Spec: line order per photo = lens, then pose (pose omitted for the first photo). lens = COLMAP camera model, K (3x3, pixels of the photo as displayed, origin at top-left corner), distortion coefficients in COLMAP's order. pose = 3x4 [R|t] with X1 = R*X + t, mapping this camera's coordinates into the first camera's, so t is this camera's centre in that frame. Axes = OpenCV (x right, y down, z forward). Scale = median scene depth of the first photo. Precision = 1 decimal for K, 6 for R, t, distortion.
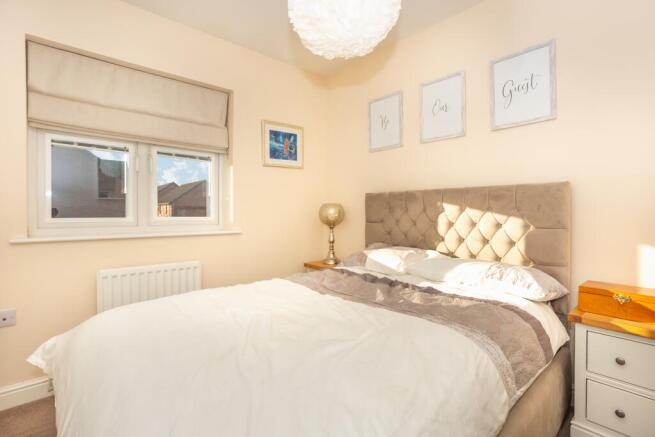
lens RADIAL K [[321.9, 0, 329.0], [0, 321.9, 217.8], [0, 0, 1]] dist [0.006728, 0.002410]
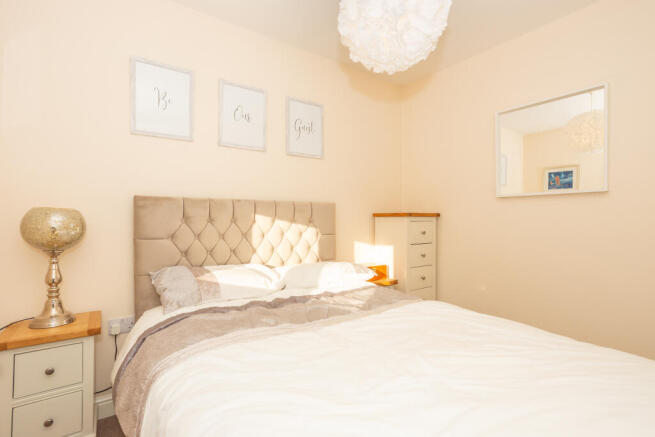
lens RADIAL K [[321.9, 0, 327.0], [0, 321.9, 219.2], [0, 0, 1]] dist [0.006728, 0.002410]
pose [[0.123556, 0.010099, 0.992286, -0.610315], [0.022243, 0.999669, -0.012944, -0.013216], [-0.992088, 0.023670, 0.123290, 0.674896]]
